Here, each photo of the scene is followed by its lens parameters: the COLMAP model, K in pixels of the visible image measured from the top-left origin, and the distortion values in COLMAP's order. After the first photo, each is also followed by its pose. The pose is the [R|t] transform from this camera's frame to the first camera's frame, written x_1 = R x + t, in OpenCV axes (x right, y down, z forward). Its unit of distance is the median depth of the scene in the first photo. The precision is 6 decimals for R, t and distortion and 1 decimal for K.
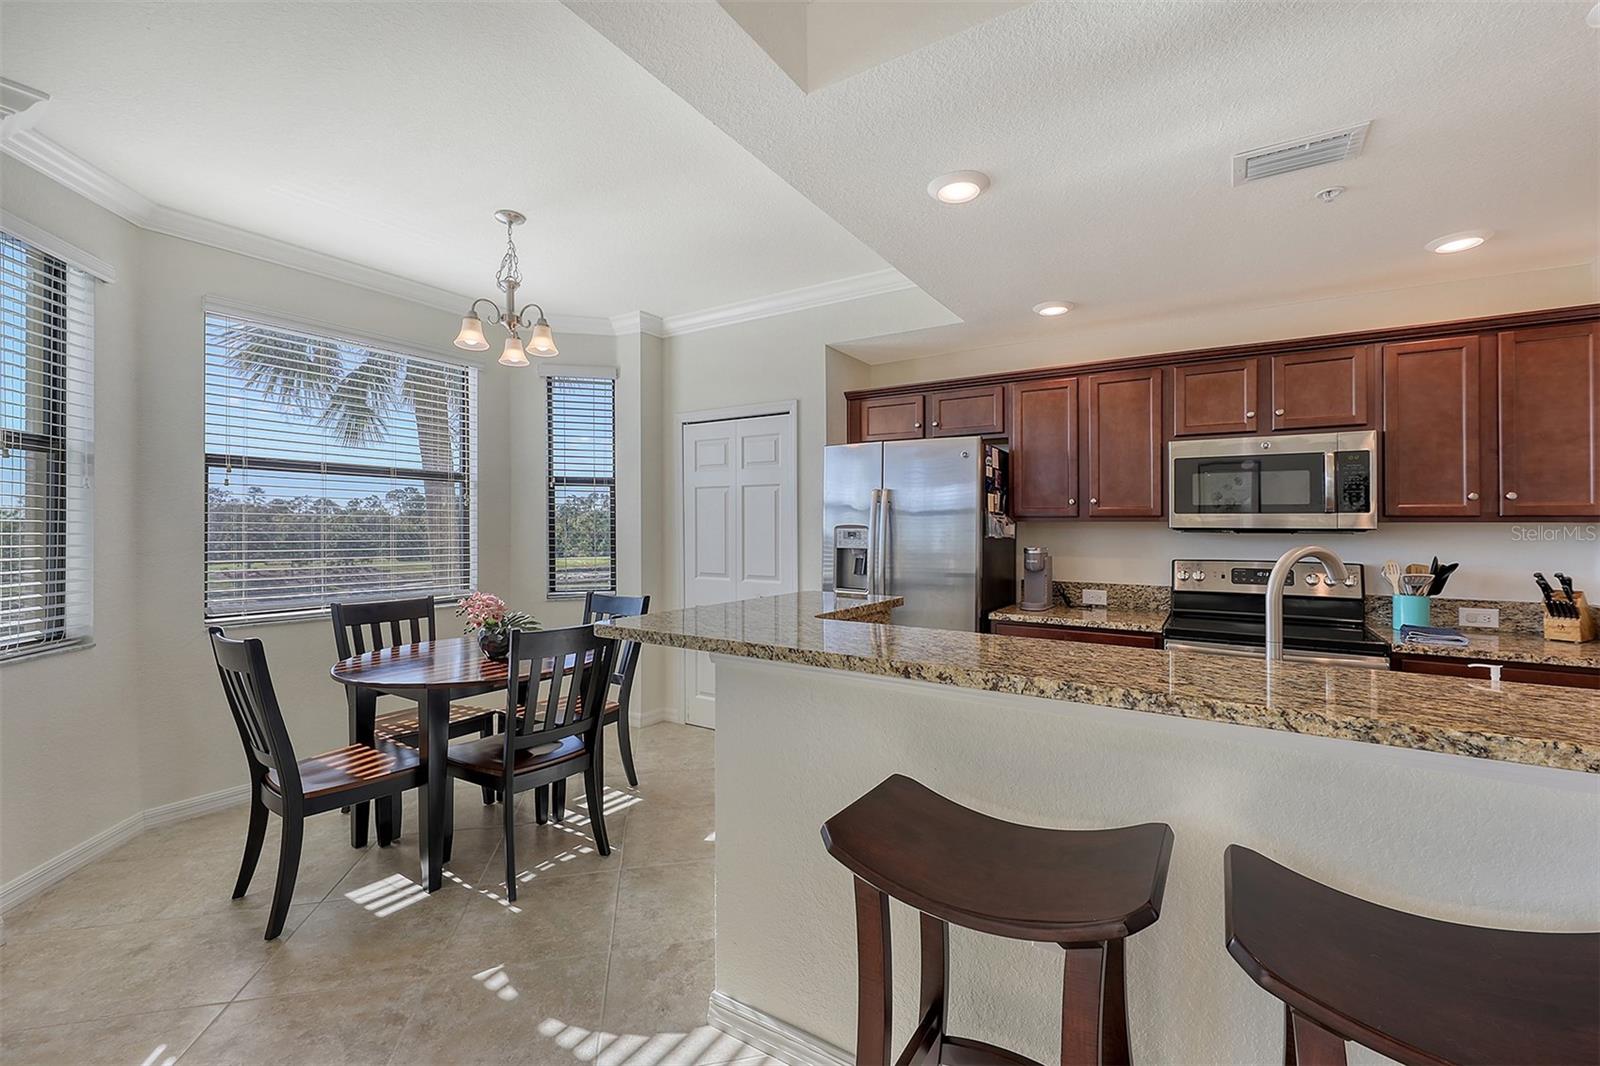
lens RADIAL K [[664.1, 0, 811.2], [0, 664.1, 519.1], [0, 0, 1]] dist [-0.005726, 0.000911]
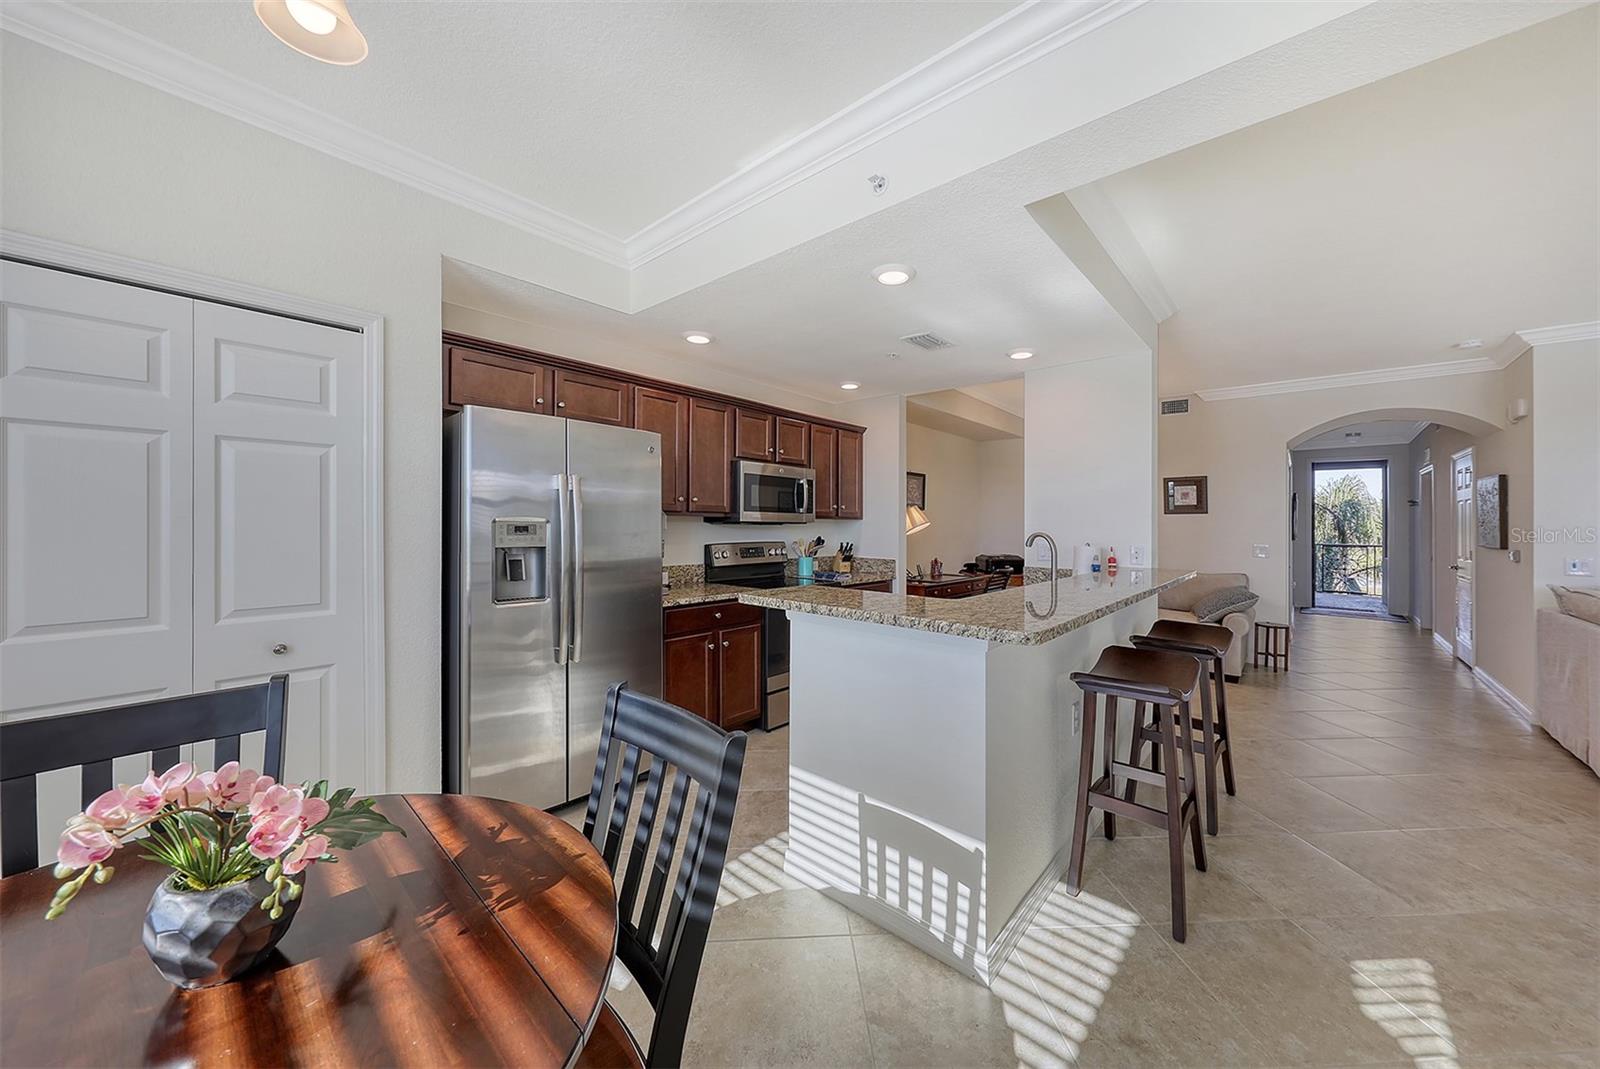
lens RADIAL K [[566.1, 0, 829.5], [0, 566.1, 514.0], [0, 0, 1]] dist [0.003680, -0.000453]
pose [[0.140373, 0.011489, 0.990032, -0.559493], [-0.023075, 0.999699, -0.008330, 0.002608], [-0.989830, -0.021676, 0.140596, 0.571050]]
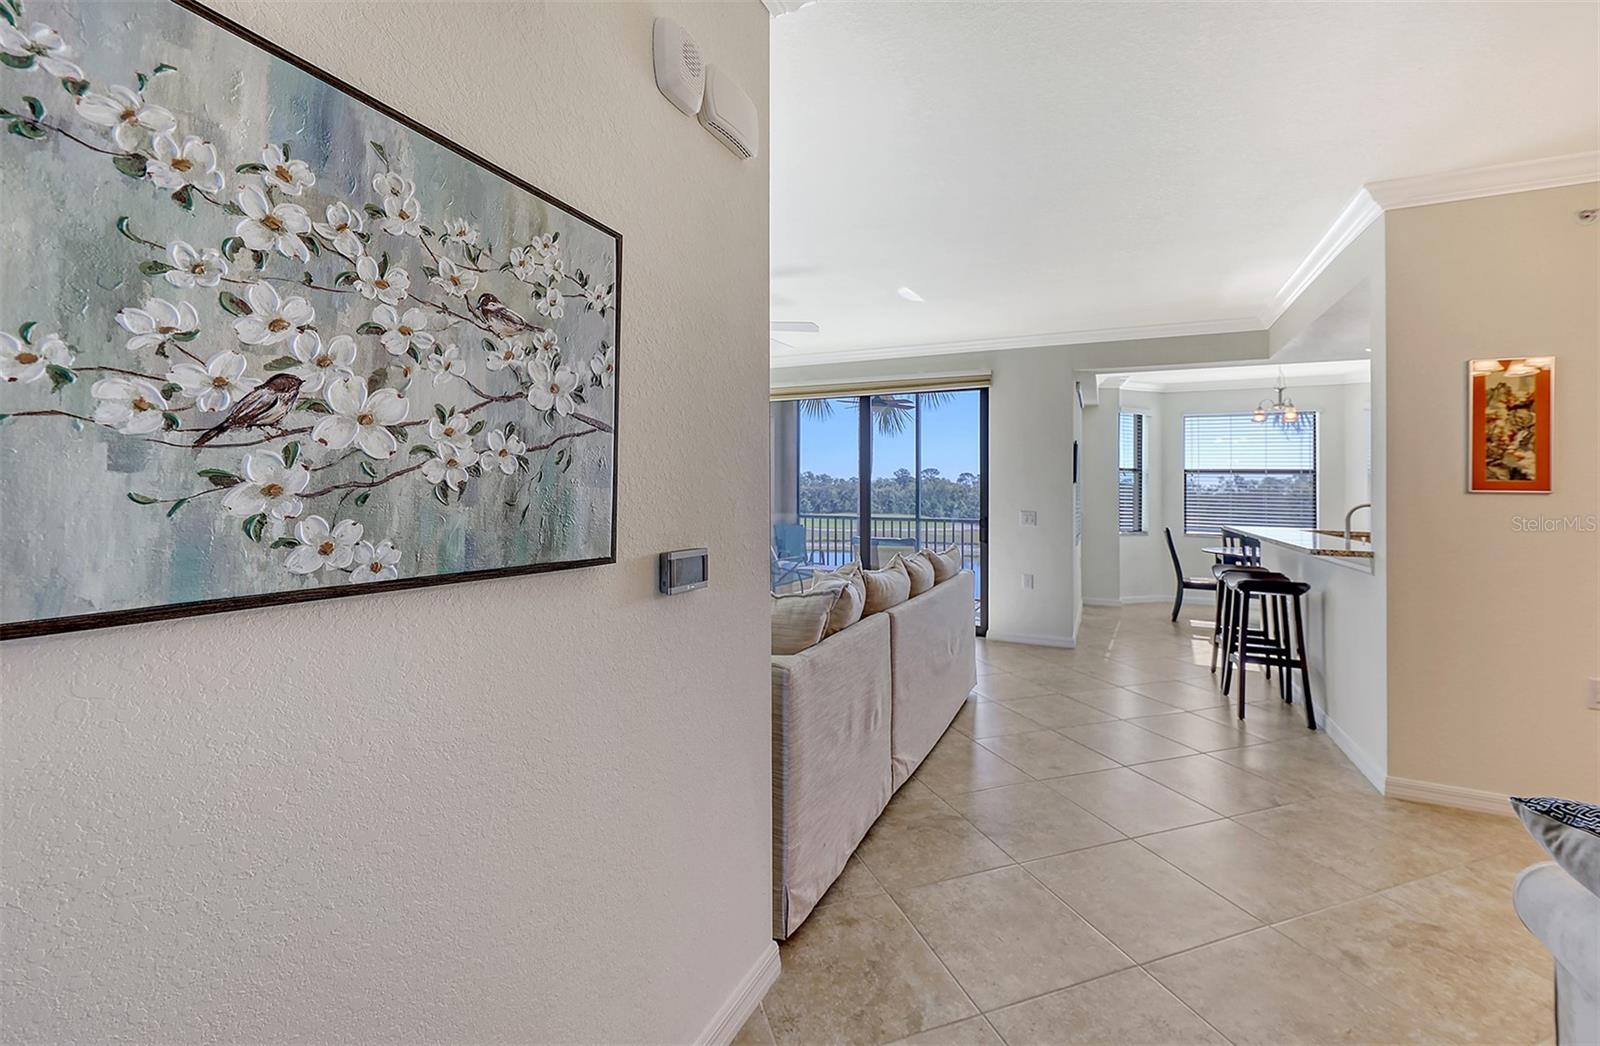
lens RADIAL K [[660.0, 0, 778.5], [0, 660.0, 496.4], [0, 0, 1]] dist [0.000070, 0.000603]
pose [[0.094104, 0.006460, -0.995541, 1.287180], [-0.004219, 0.999973, 0.006090, 0.000108], [0.995553, 0.003627, 0.094129, -0.712331]]
